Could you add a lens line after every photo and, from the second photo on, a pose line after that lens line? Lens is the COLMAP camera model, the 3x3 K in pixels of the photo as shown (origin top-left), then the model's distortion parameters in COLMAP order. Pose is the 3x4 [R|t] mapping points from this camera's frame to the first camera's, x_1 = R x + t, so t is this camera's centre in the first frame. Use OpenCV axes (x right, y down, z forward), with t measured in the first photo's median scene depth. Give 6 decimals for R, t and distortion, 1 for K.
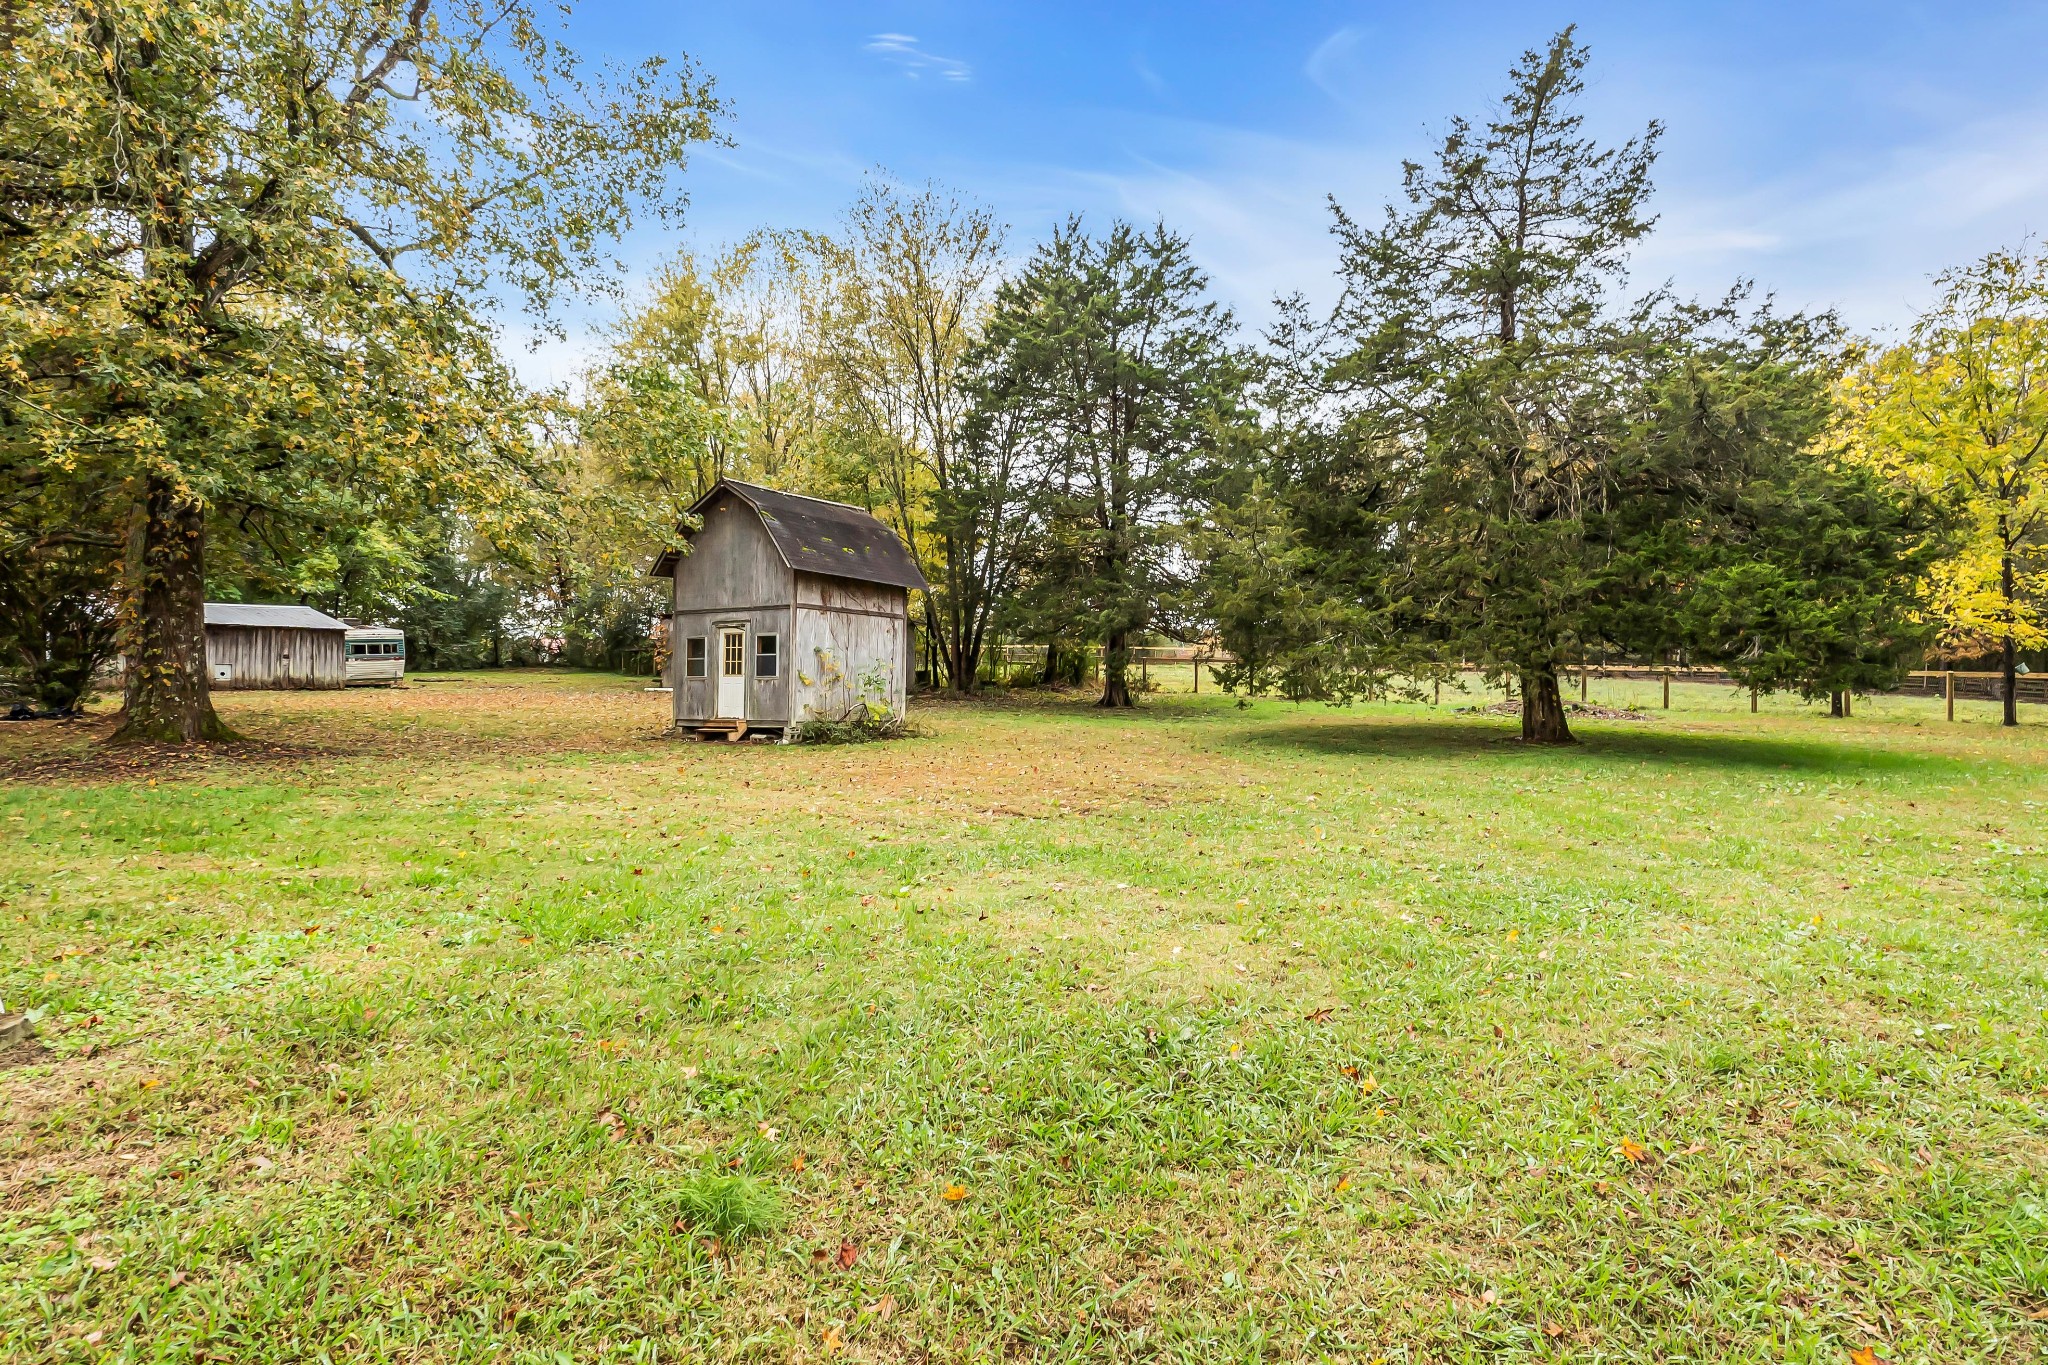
lens RADIAL K [[1107.4, 0, 1007.9], [0, 1107.4, 692.0], [0, 0, 1]] dist [-0.004906, 0.001764]
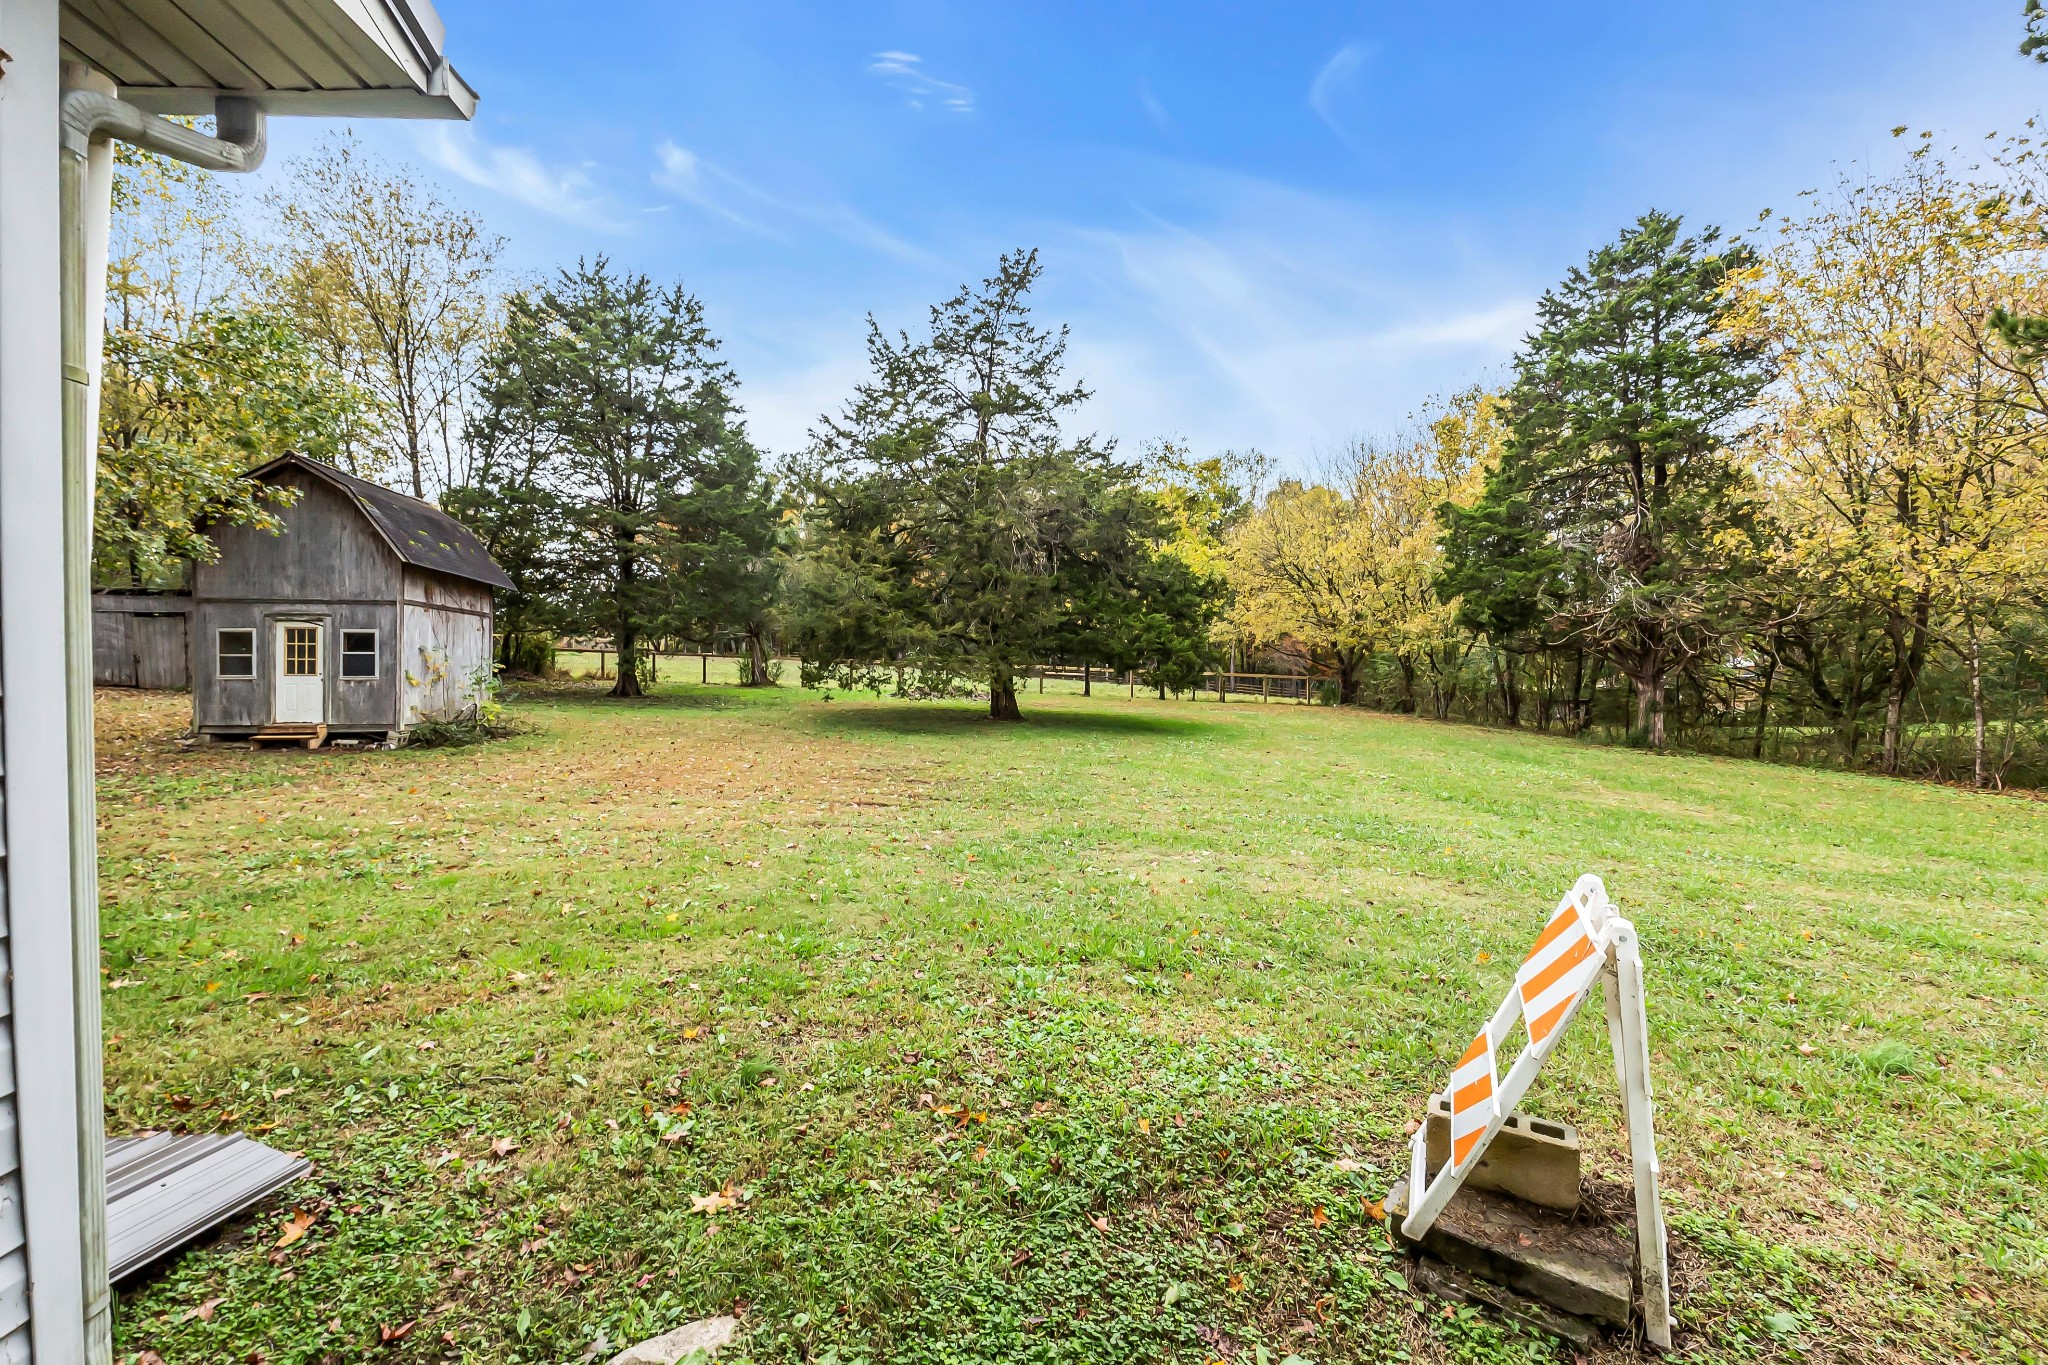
lens RADIAL K [[874.1, 0, 1018.6], [0, 874.1, 679.4], [0, 0, 1]] dist [-0.005131, -0.000164]
pose [[0.763915, -0.002175, 0.645313, -0.264844], [-0.002143, 0.999980, 0.005908, -0.016918], [-0.645313, -0.005896, 0.763895, 0.089349]]
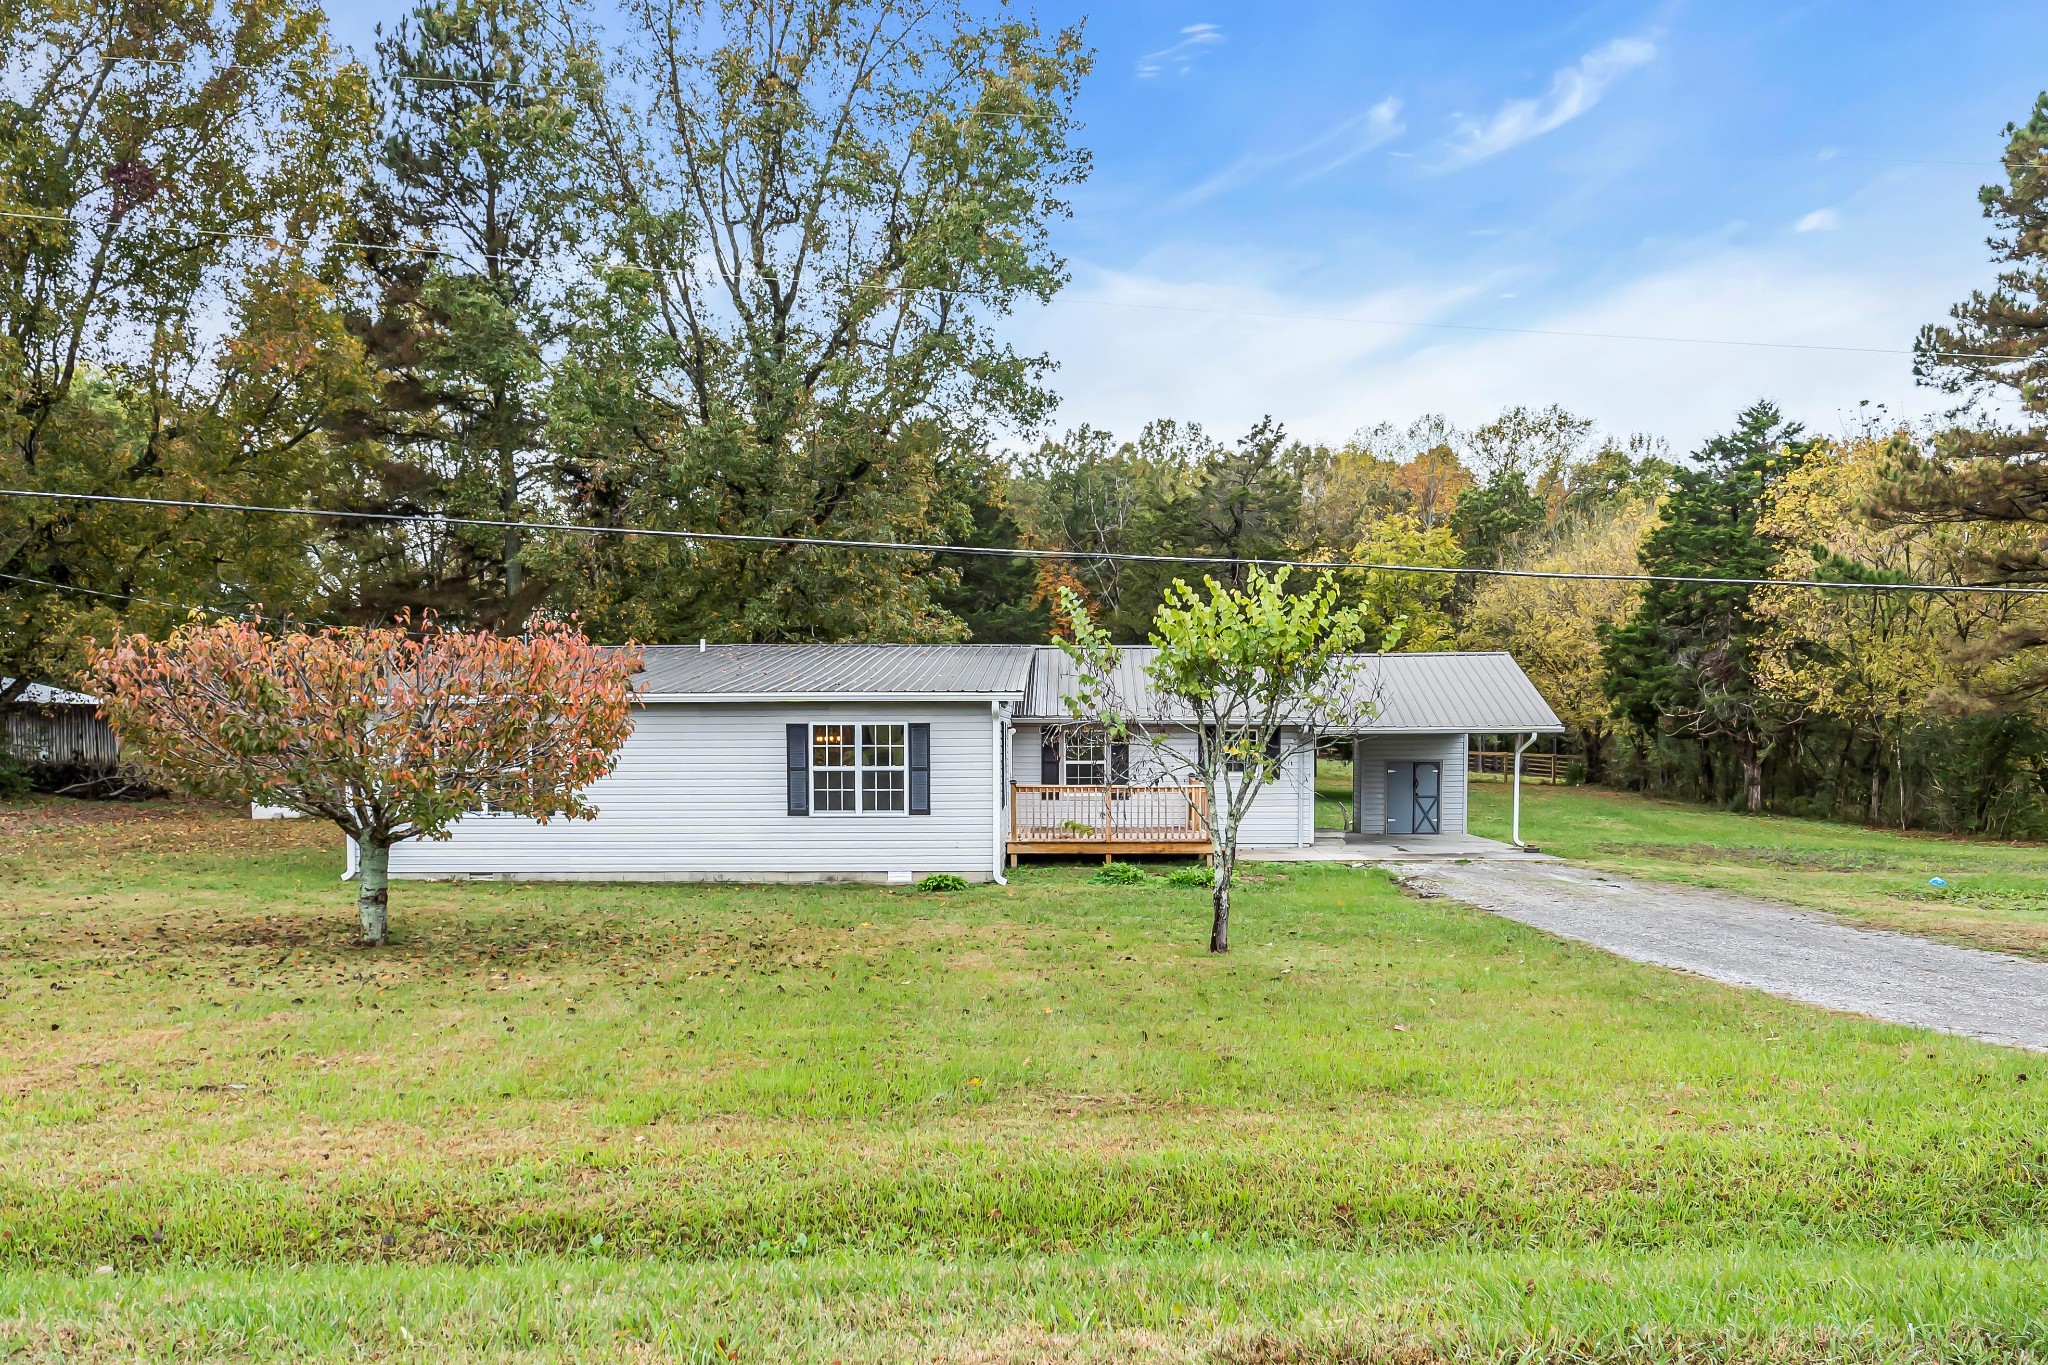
lens RADIAL K [[1729.8, 0, 1018.3], [0, 1729.8, 690.3], [0, 0, 1]] dist [0.012673, 0.003815]
pose [[0.812047, 0.012338, 0.583462, -1.565453], [0.004581, 0.999611, -0.027513, -0.053845], [-0.583574, 0.025015, 0.811675, -1.150991]]
